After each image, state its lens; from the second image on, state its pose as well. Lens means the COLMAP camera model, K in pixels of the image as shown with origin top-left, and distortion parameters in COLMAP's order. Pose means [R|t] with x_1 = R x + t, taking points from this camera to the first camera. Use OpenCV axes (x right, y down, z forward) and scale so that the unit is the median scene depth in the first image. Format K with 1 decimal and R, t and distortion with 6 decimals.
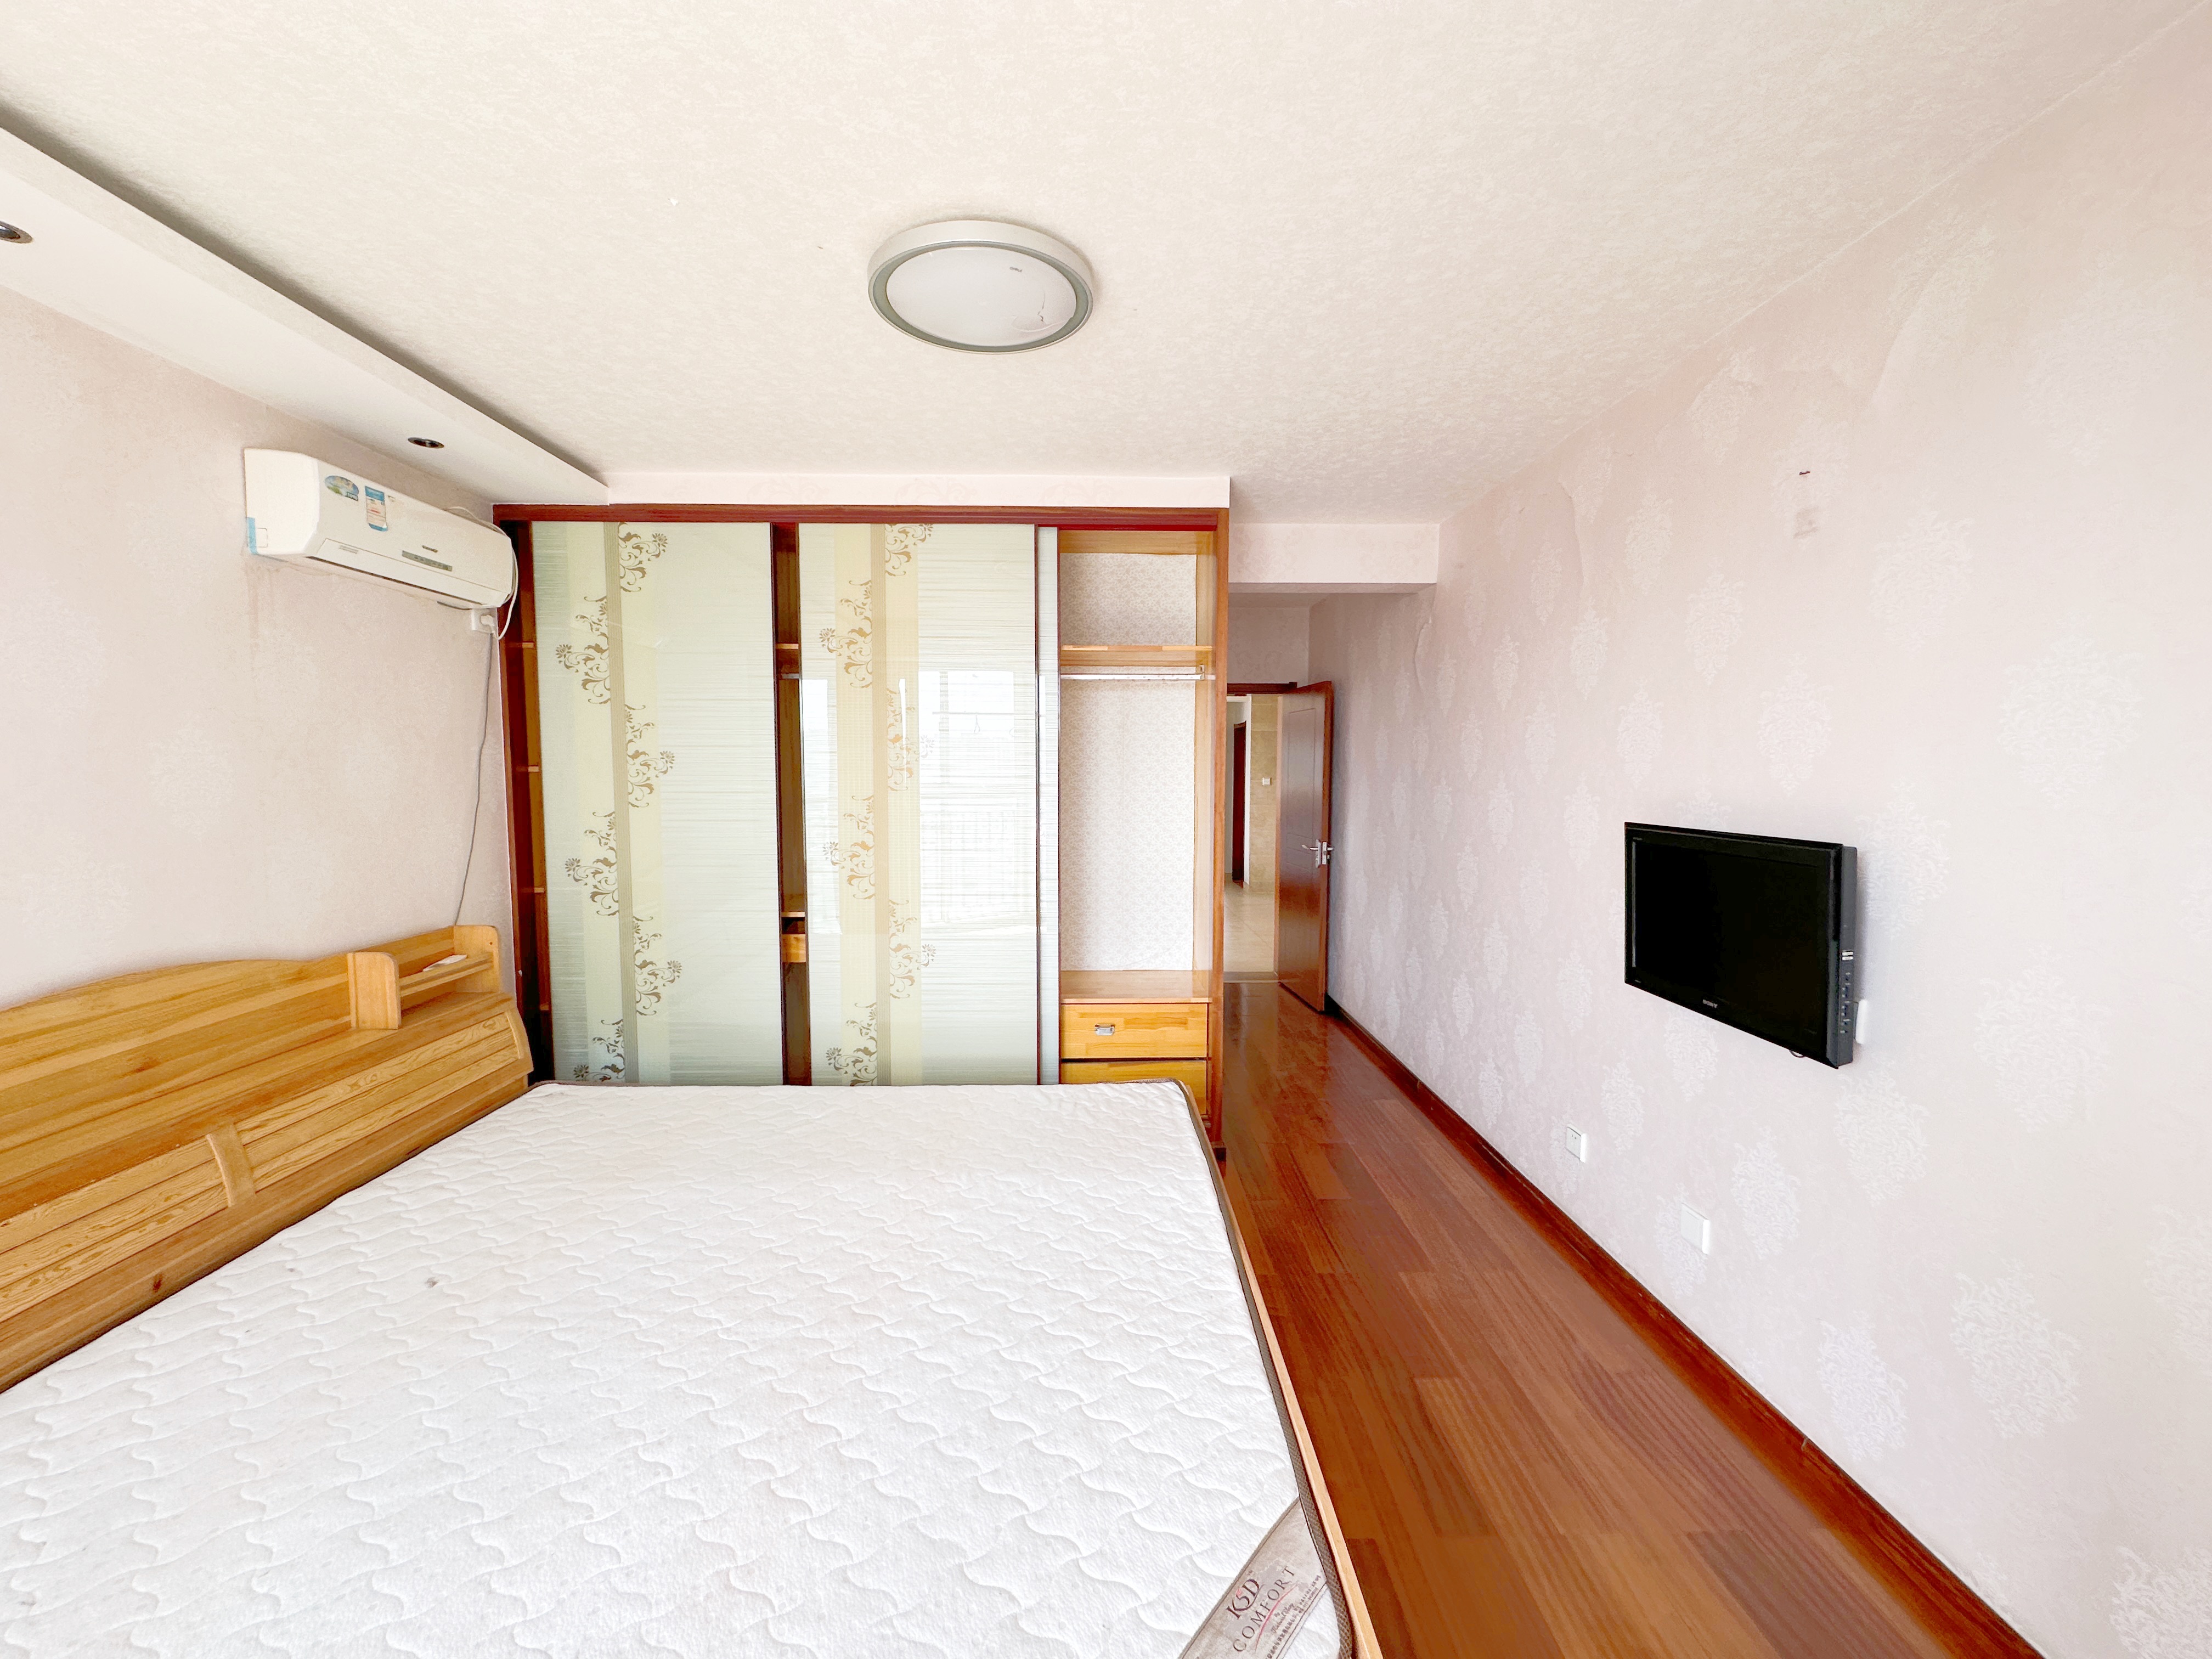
lens RADIAL K [[885.6, 0, 1107.9], [0, 885.6, 814.7], [0, 0, 1]] dist [0.002267, 0.000137]
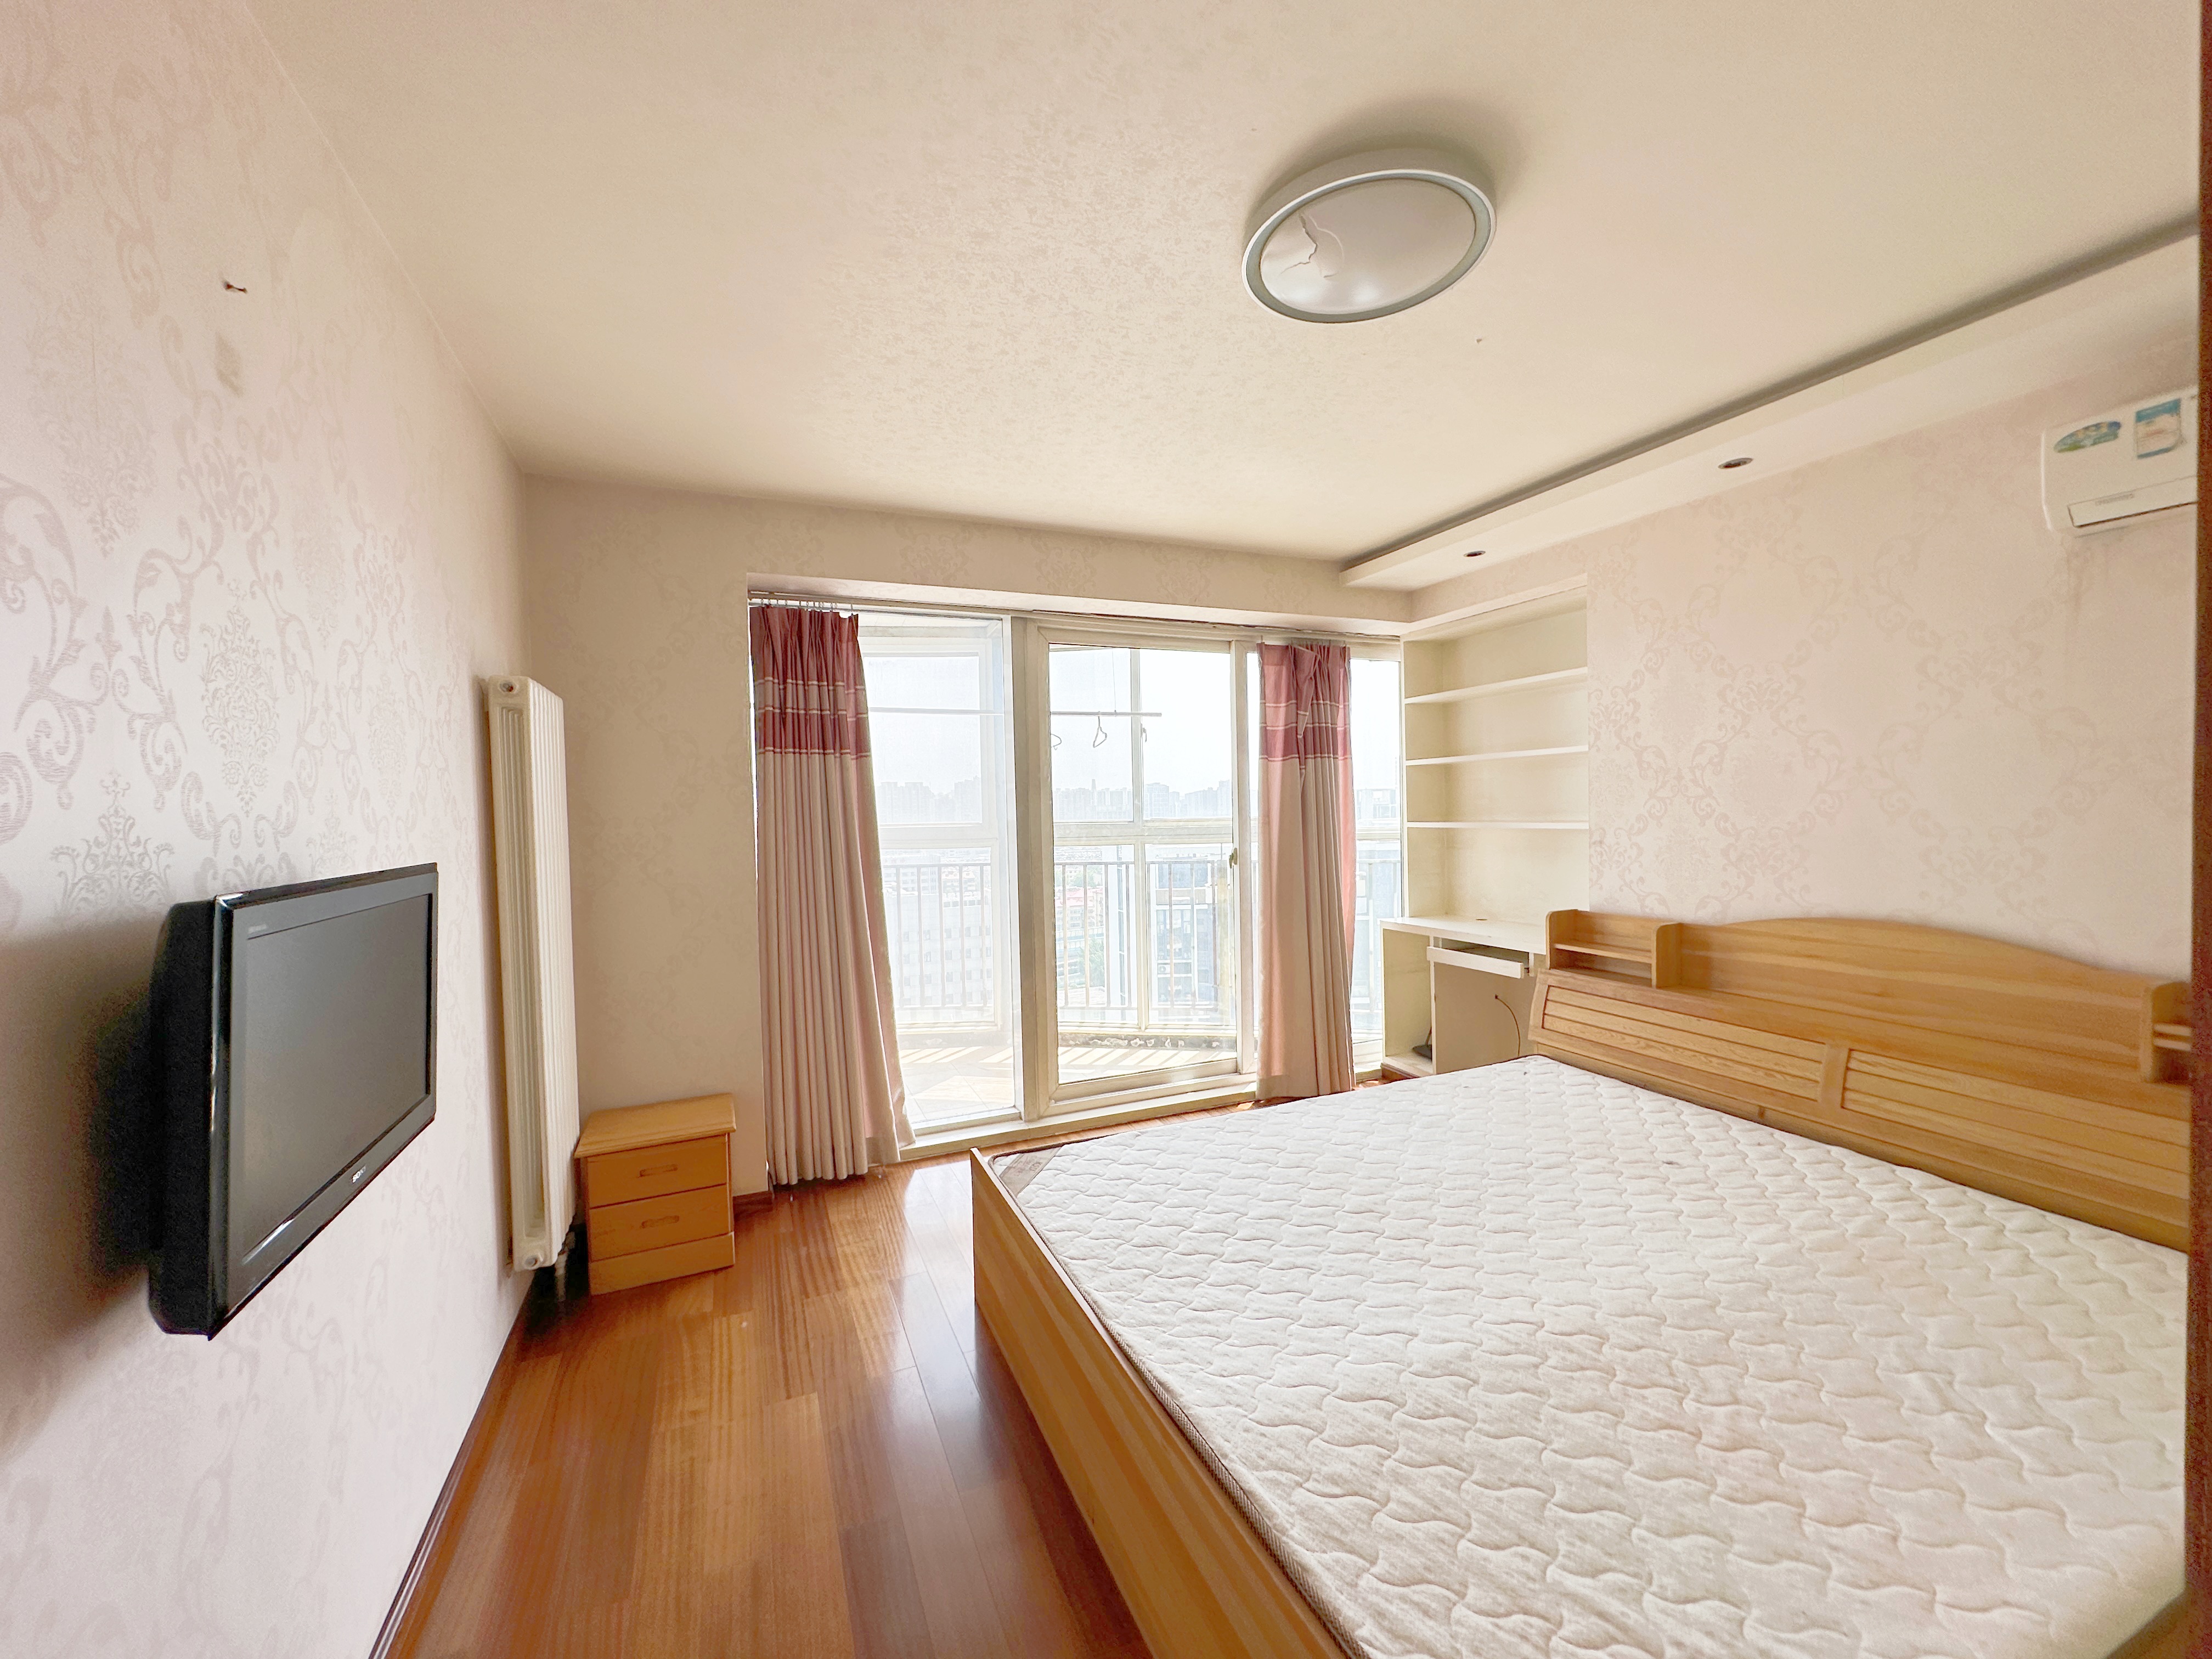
lens RADIAL K [[885.6, 0, 1110.5], [0, 885.6, 827.2], [0, 0, 1]] dist [0.002267, 0.000137]
pose [[-0.927454, 0.033325, -0.372450, 0.457440], [0.005620, 0.997151, 0.075228, -0.067787], [0.373896, 0.067677, -0.924998, 1.798861]]
